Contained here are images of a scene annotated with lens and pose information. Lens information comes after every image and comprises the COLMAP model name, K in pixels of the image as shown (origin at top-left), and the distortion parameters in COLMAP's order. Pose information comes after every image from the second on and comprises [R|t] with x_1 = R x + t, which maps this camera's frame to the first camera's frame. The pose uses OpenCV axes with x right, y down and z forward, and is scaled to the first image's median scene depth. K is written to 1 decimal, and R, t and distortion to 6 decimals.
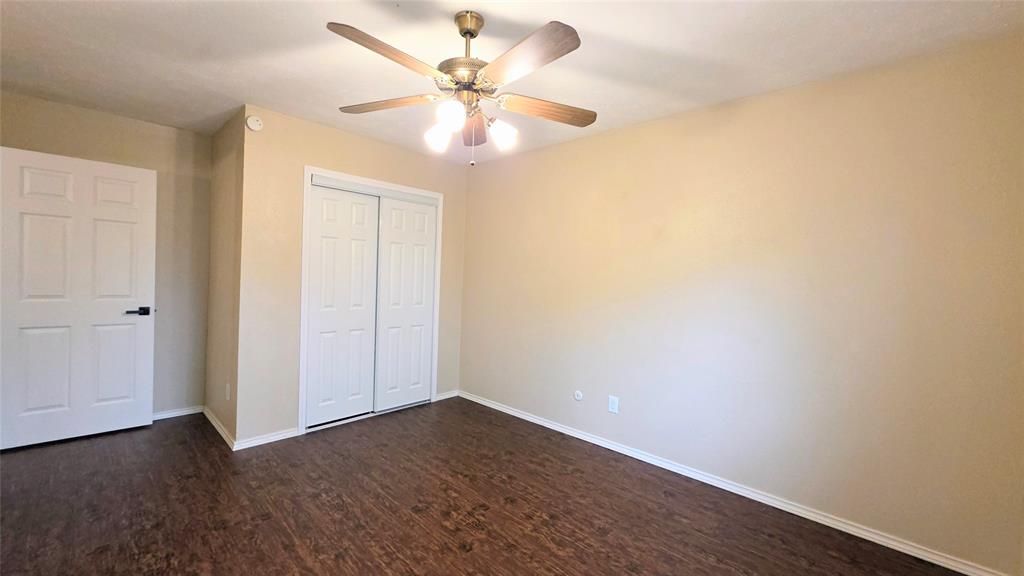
lens RADIAL K [[411.3, 0, 507.8], [0, 411.3, 284.4], [0, 0, 1]] dist [0.002703, -0.000098]
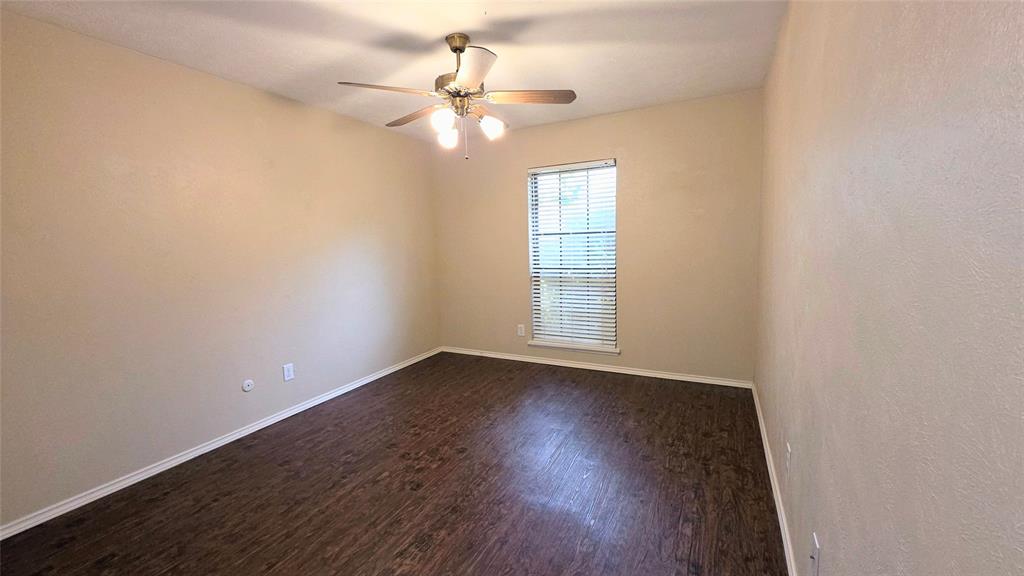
lens RADIAL K [[411.3, 0, 508.1], [0, 411.3, 278.8], [0, 0, 1]] dist [0.002703, -0.000098]
pose [[-0.288500, -0.109795, 0.951164, -0.987319], [0.048698, 0.990435, 0.129099, -0.048279], [-0.956241, 0.083565, -0.280394, 0.875713]]
